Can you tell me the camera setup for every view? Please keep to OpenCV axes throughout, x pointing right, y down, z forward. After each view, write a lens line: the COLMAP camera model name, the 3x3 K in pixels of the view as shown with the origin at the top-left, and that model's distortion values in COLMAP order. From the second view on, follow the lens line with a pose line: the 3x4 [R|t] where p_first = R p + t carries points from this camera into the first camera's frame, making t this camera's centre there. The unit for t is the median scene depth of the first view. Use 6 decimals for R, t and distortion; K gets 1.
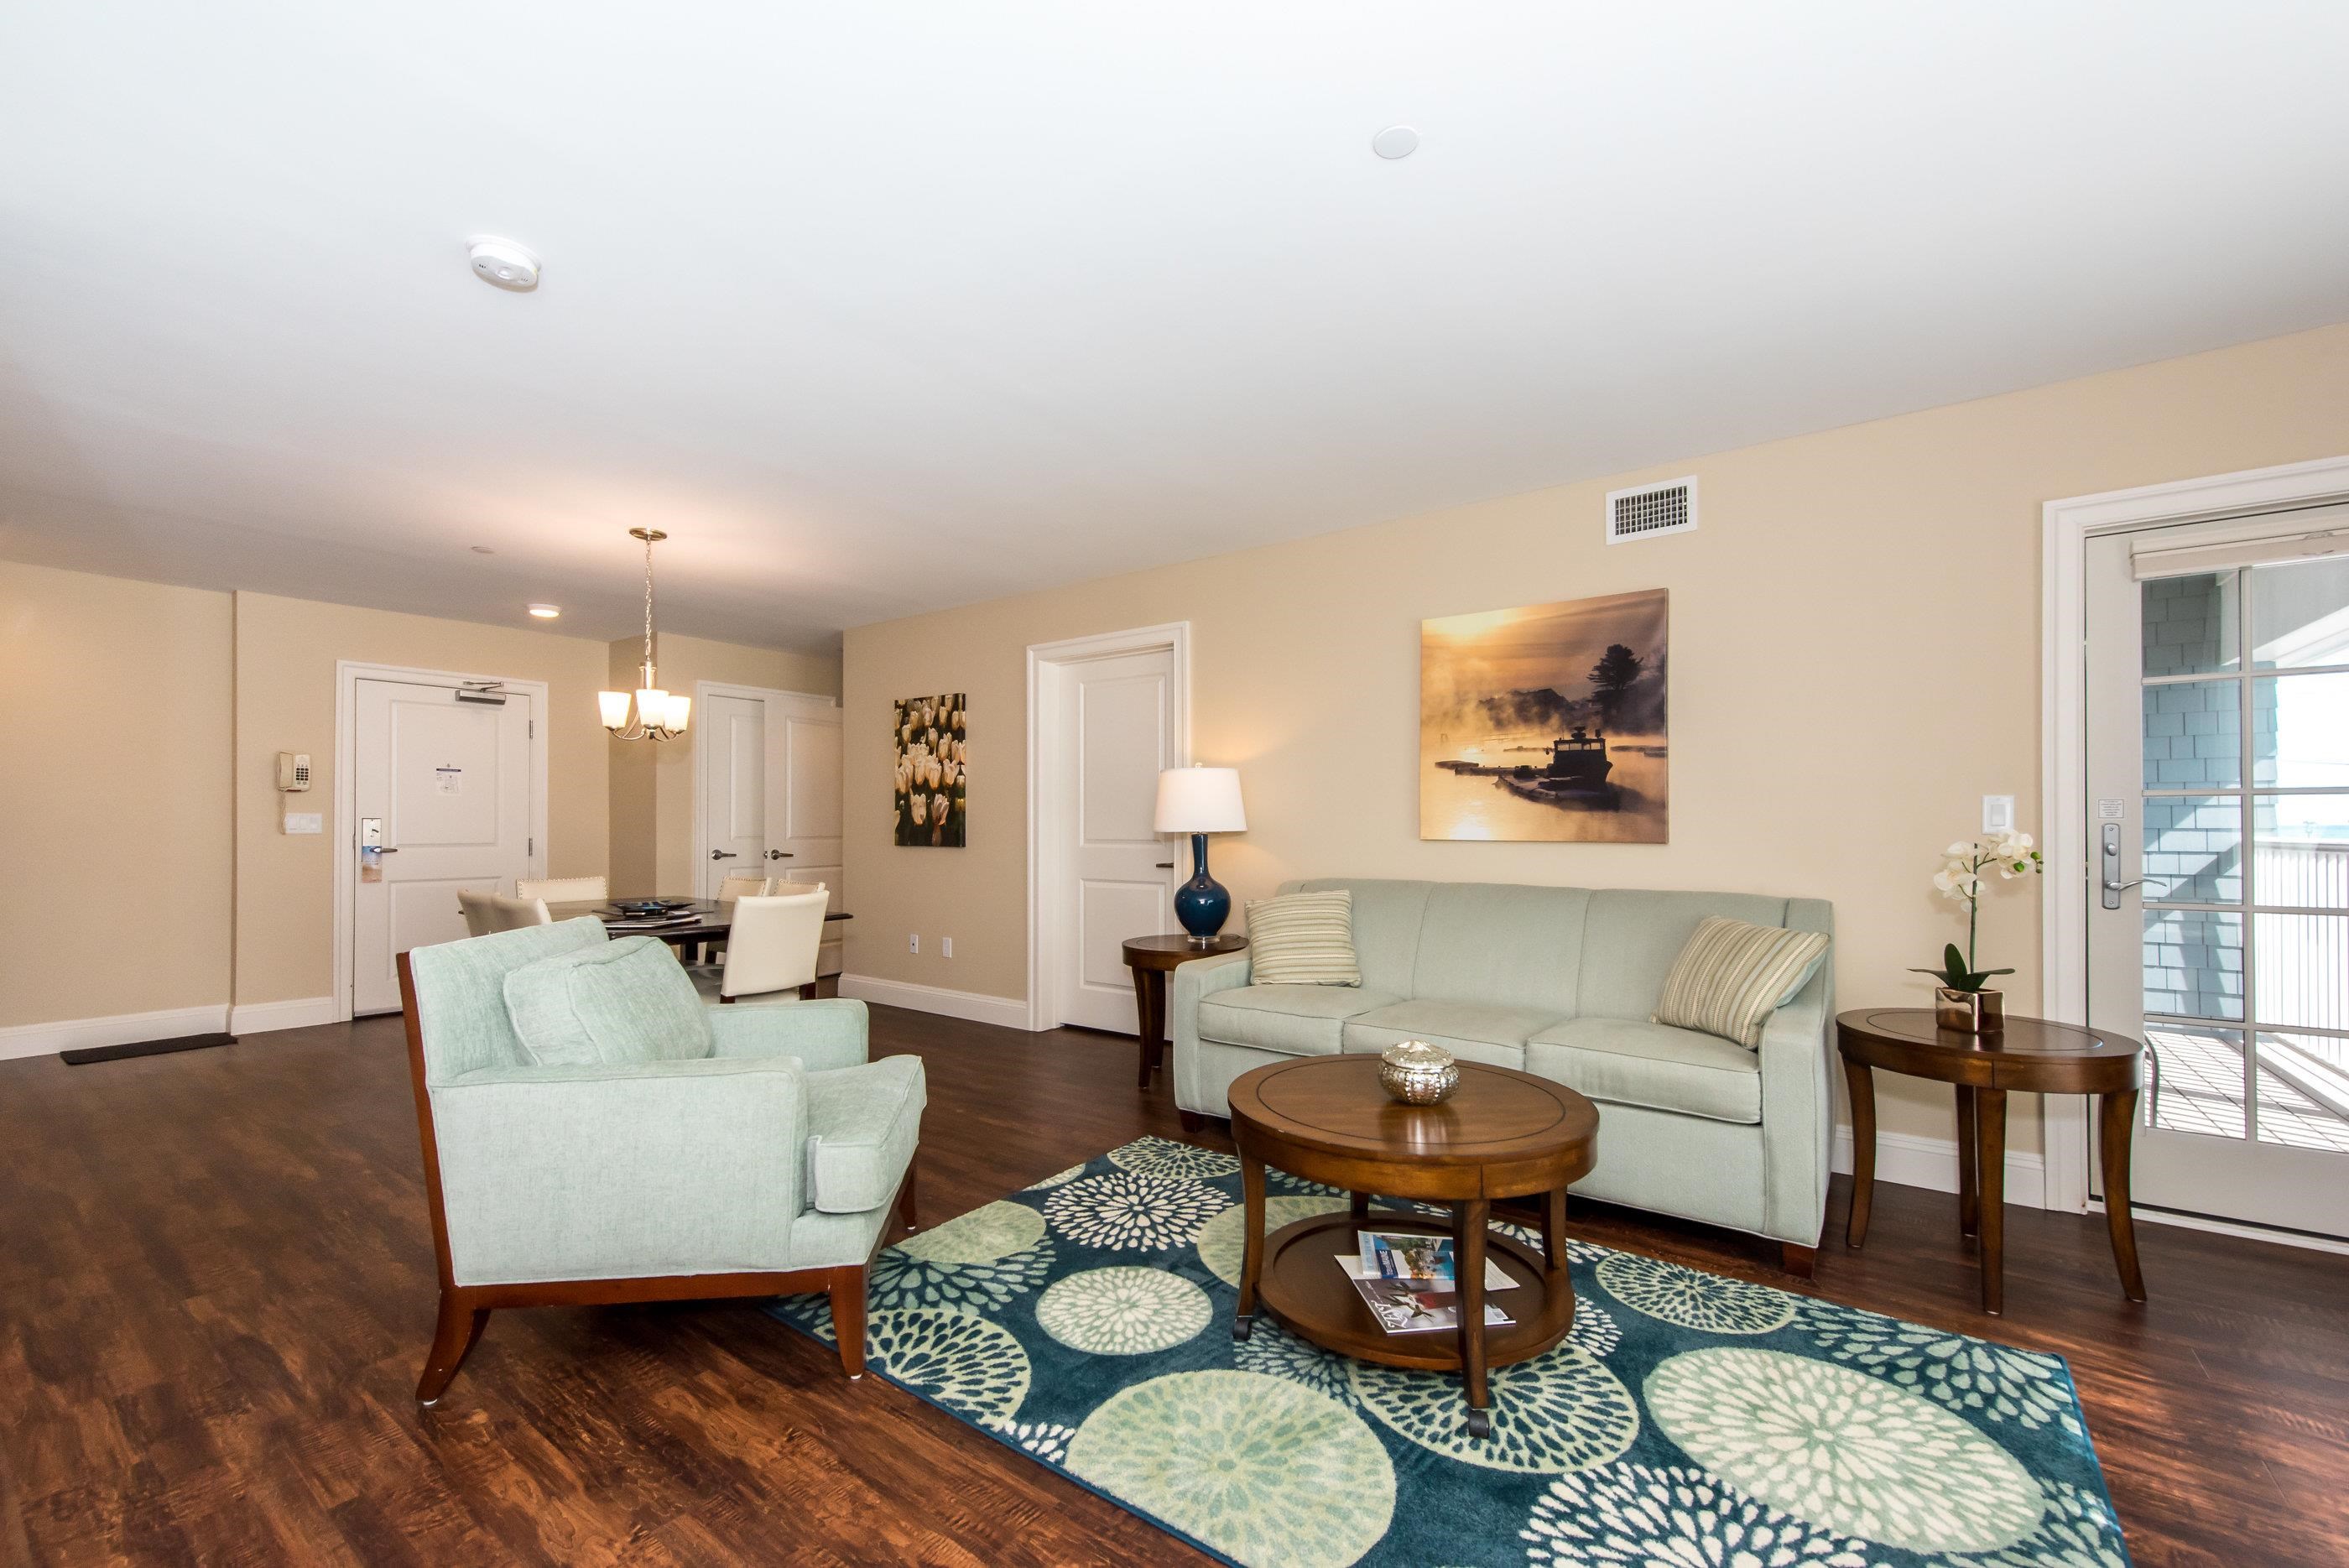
lens RADIAL K [[957.0, 0, 1152.1], [0, 957.0, 819.5], [0, 0, 1]] dist [0.010435, -0.002012]
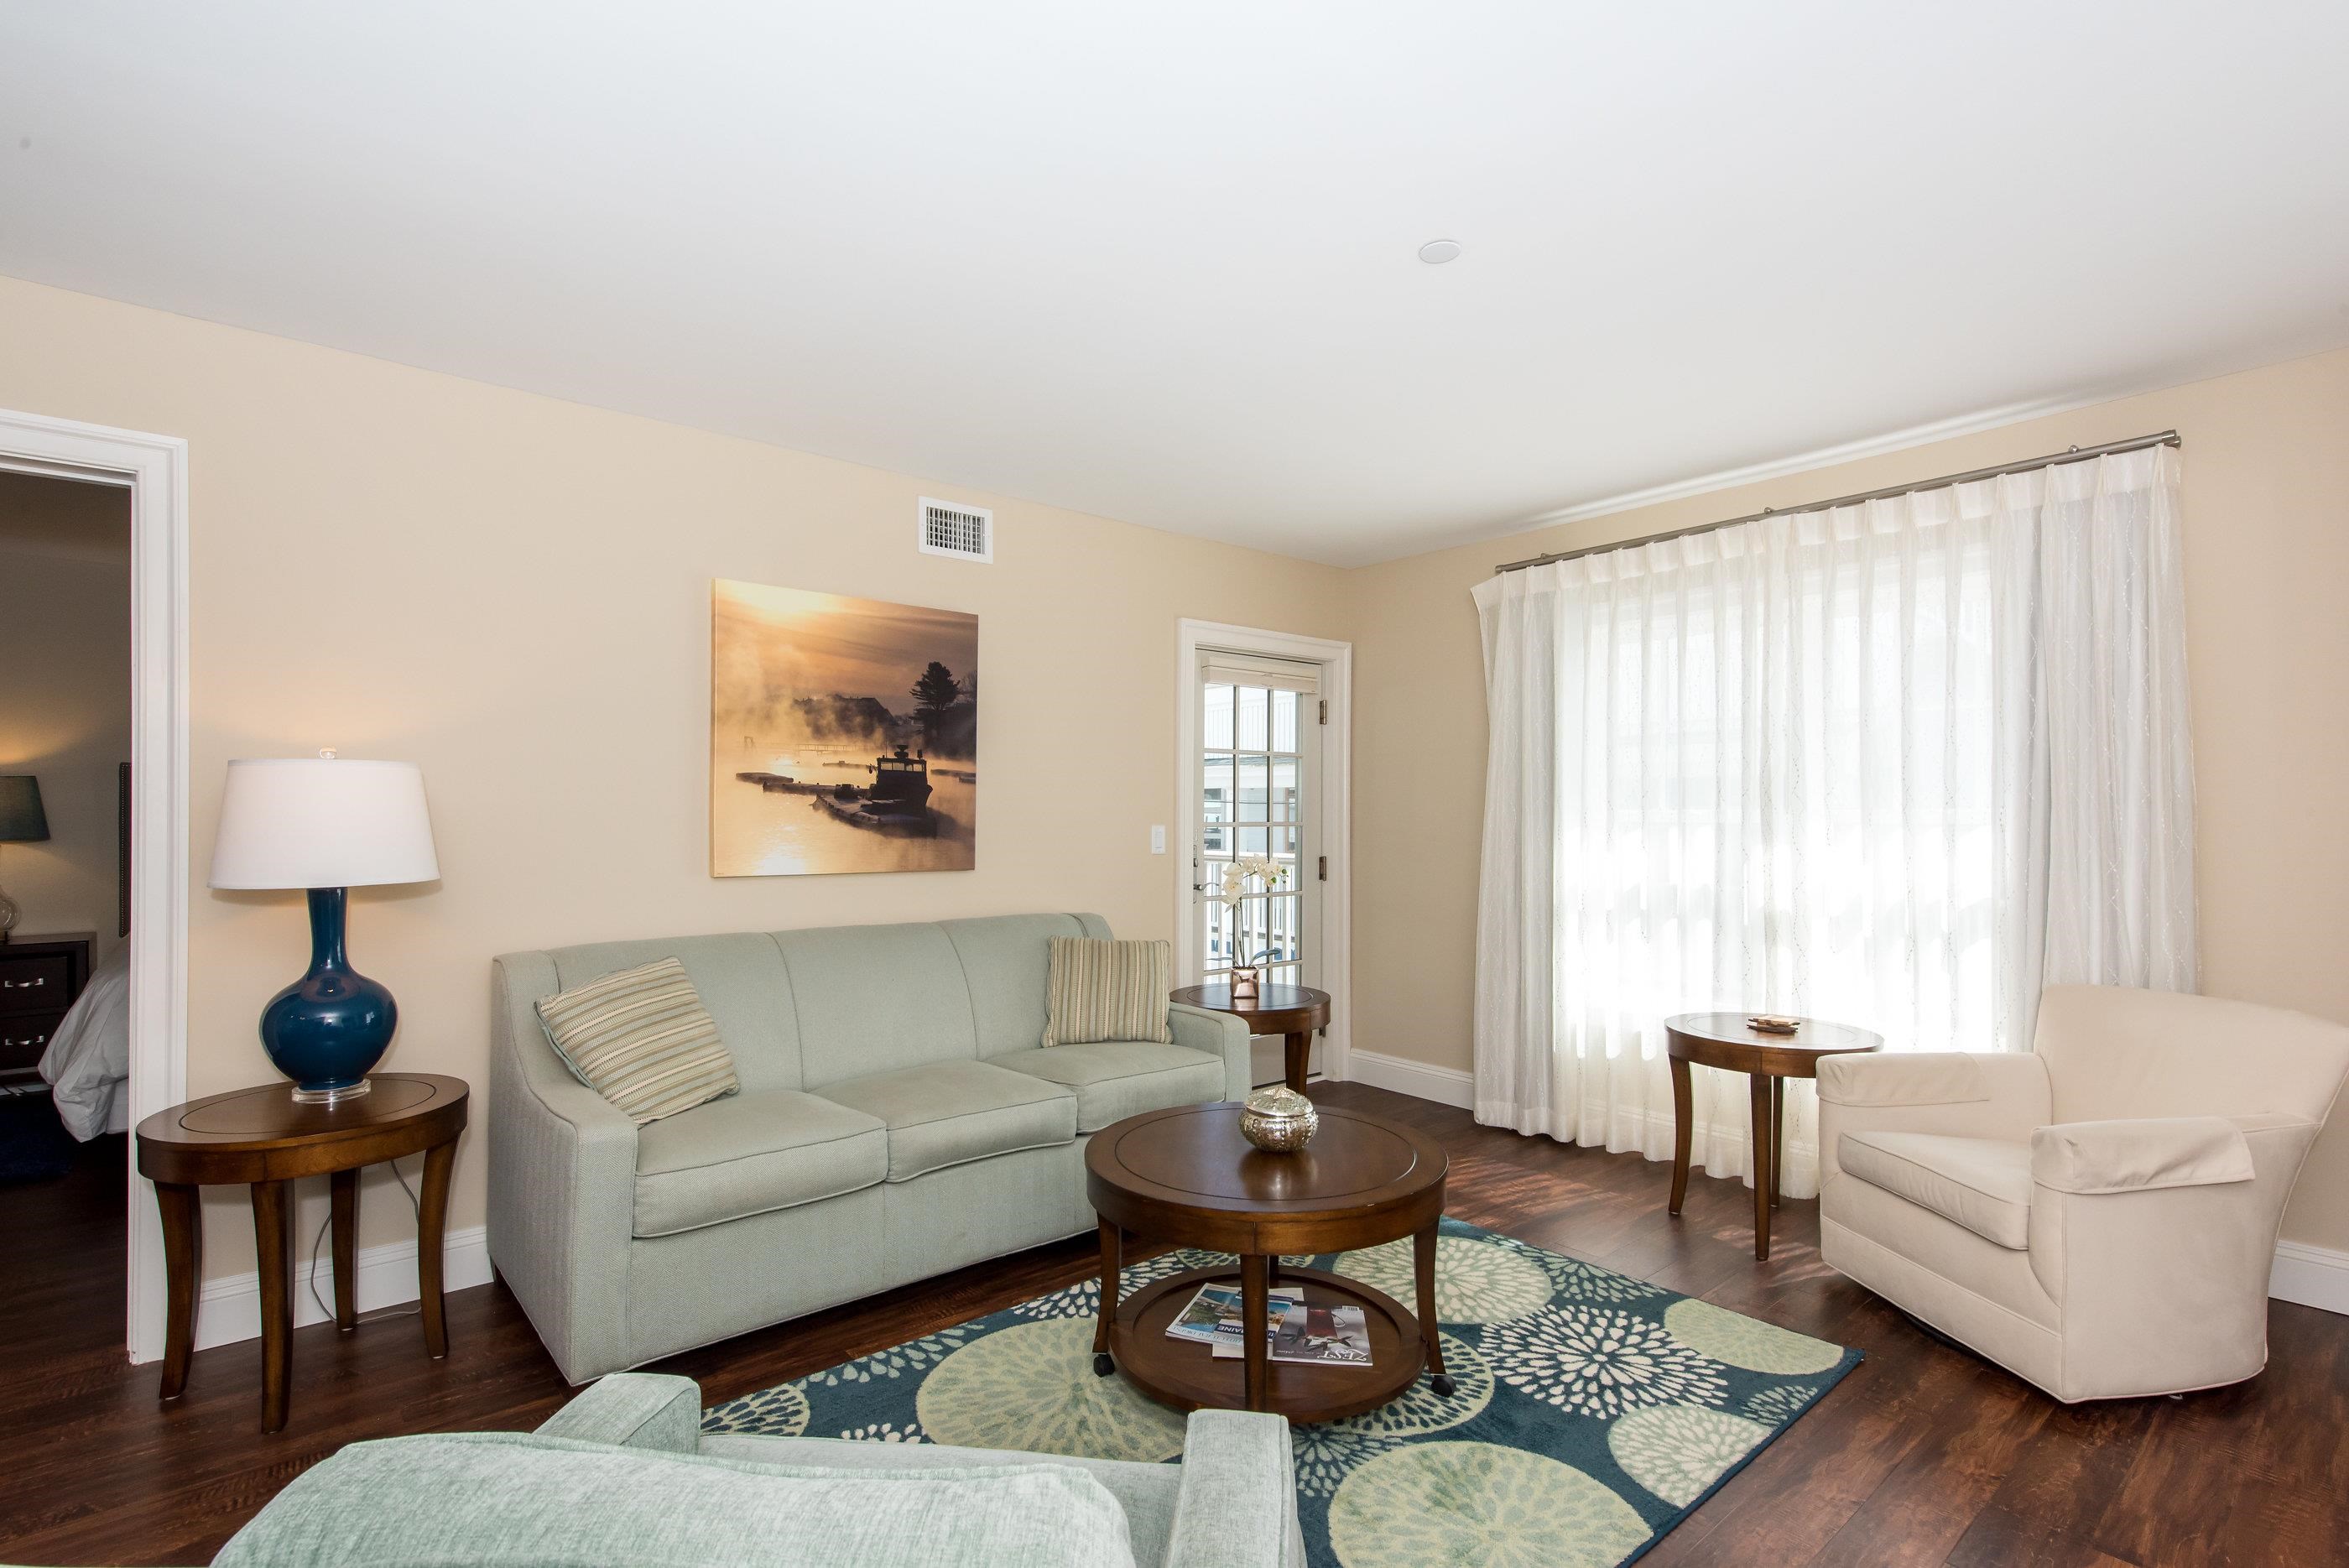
lens RADIAL K [[1128.9, 0, 1182.9], [0, 1128.9, 816.0], [0, 0, 1]] dist [0.013948, -0.002170]
pose [[0.208924, 0.002037, 0.977930, -0.540891], [-0.008141, 0.999967, -0.000344, -0.031251], [-0.977898, -0.007890, 0.208933, 0.514923]]
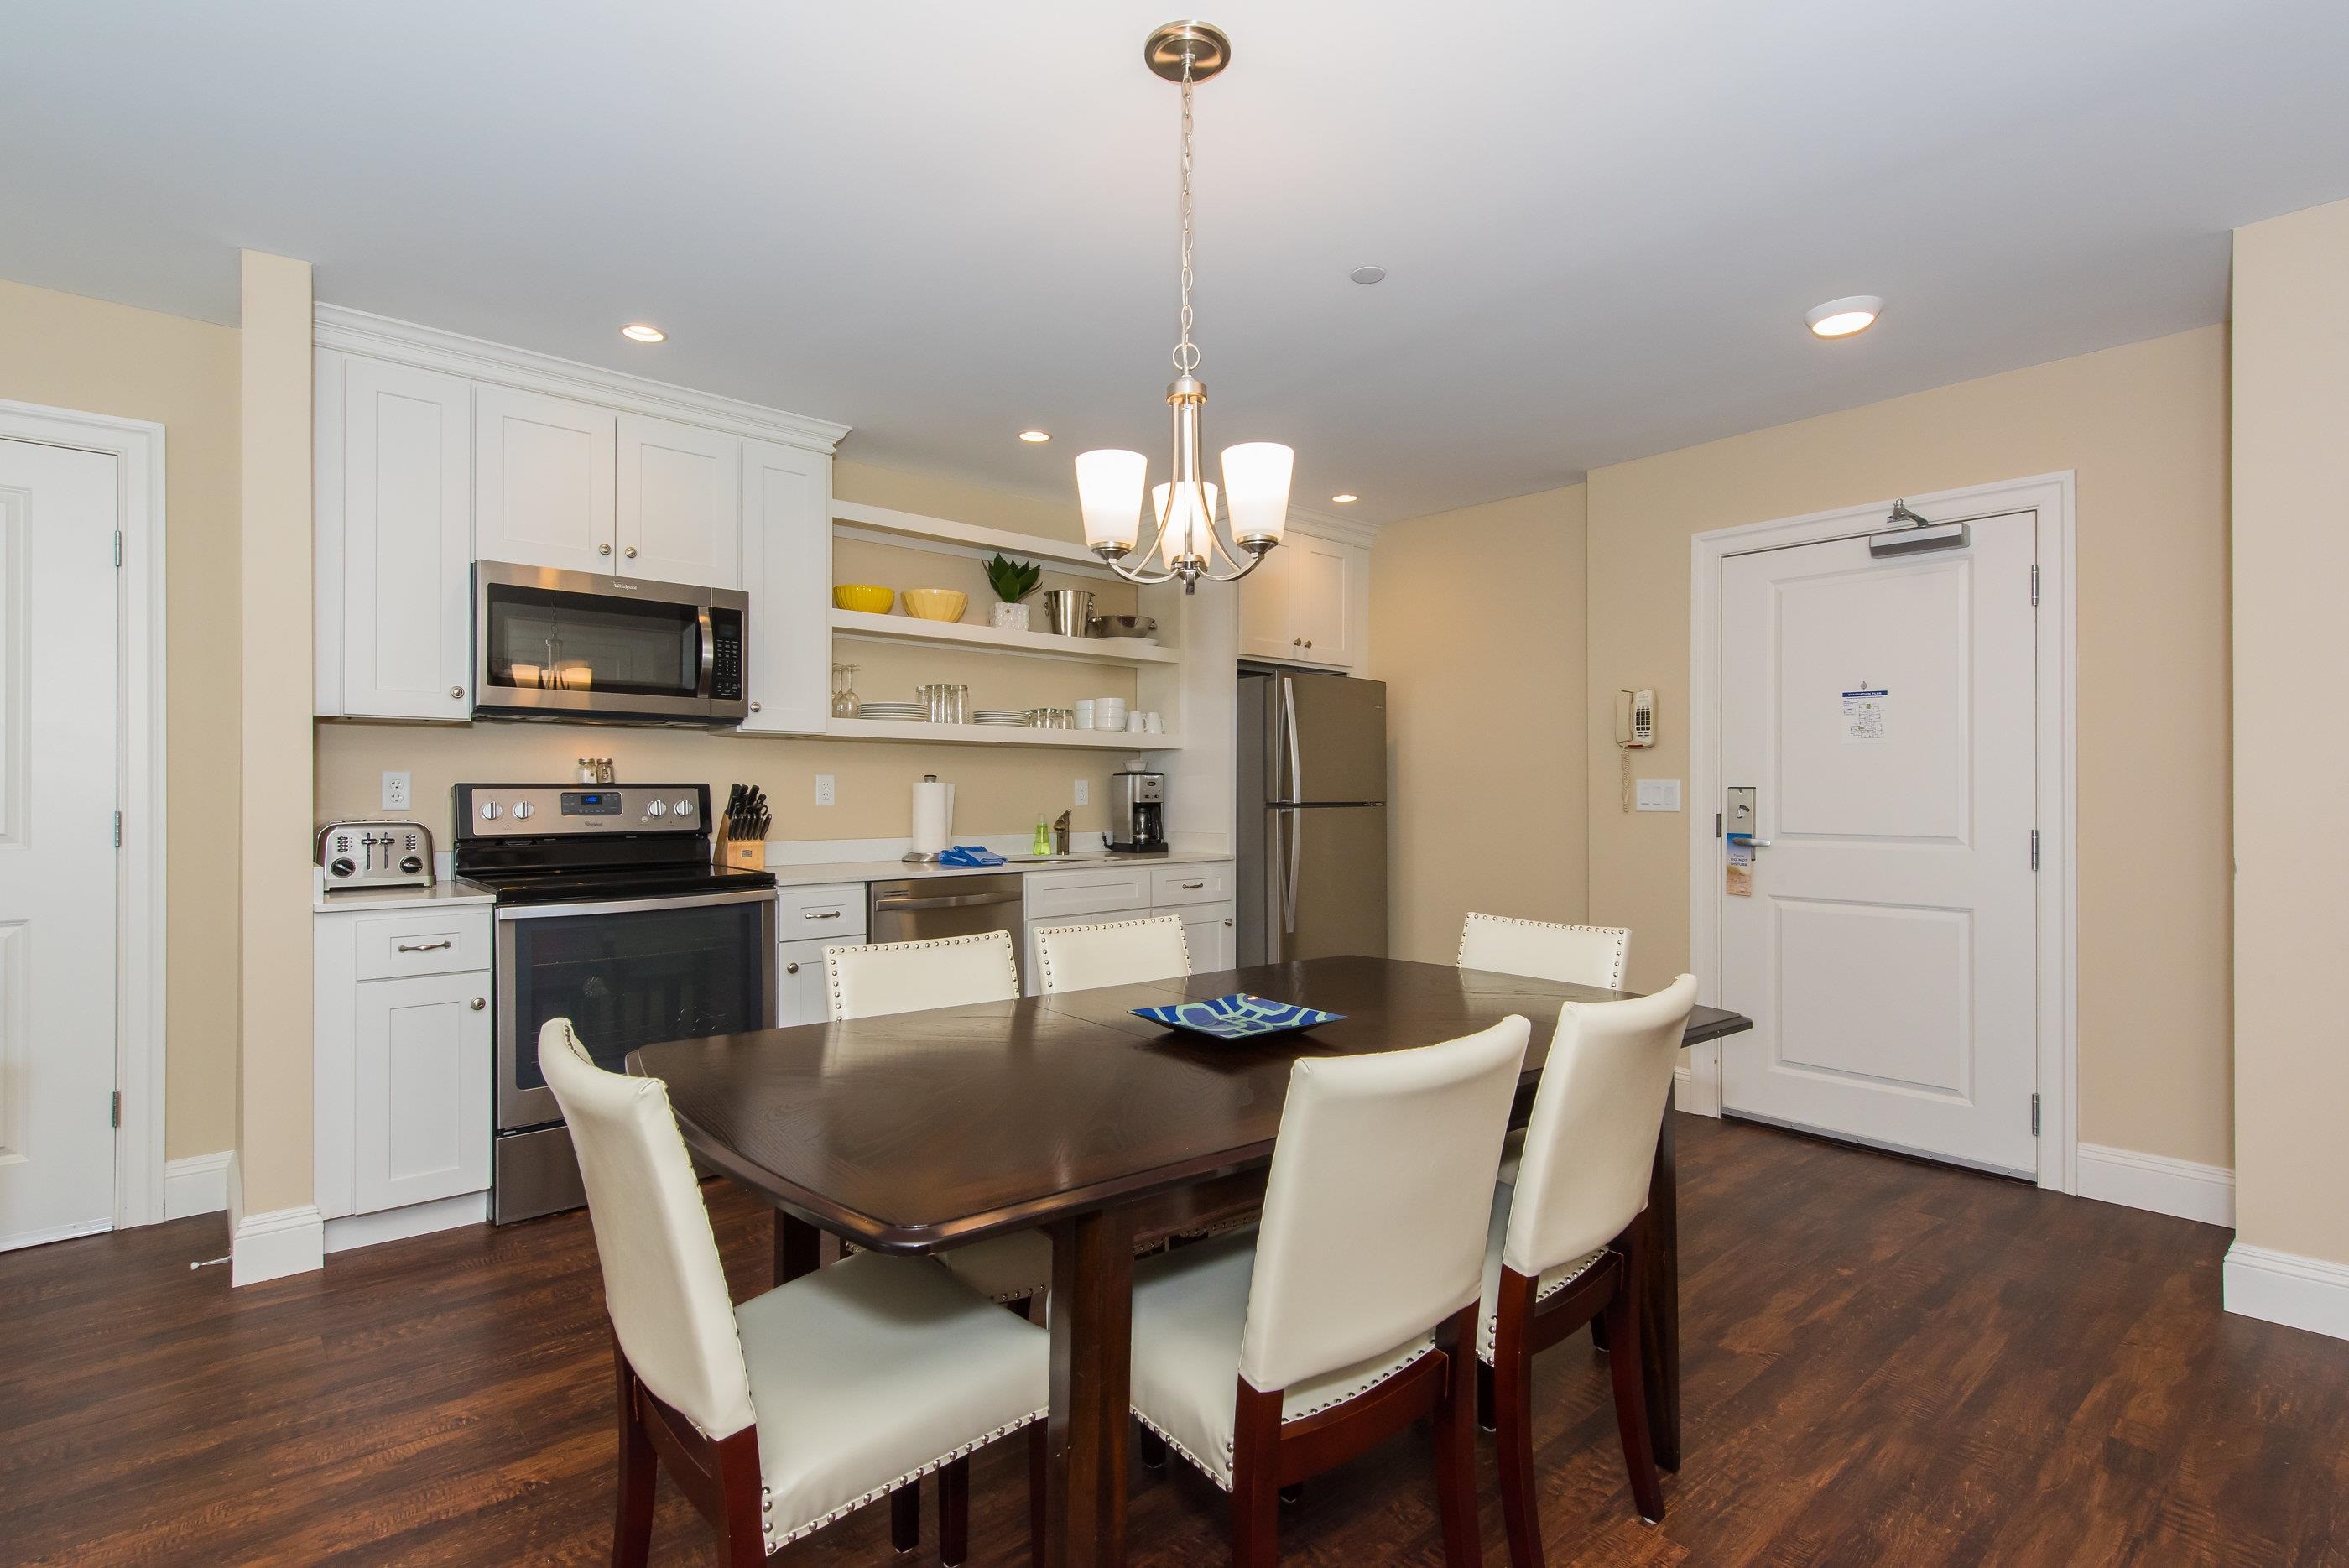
lens RADIAL K [[1128.9, 0, 1167.1], [0, 1128.9, 779.1], [0, 0, 1]] dist [0.013948, -0.002170]
pose [[-0.201976, -0.011371, -0.979324, -0.090036], [0.001805, 0.999927, -0.011982, 0.002520], [0.979389, -0.004188, -0.201941, 1.304110]]
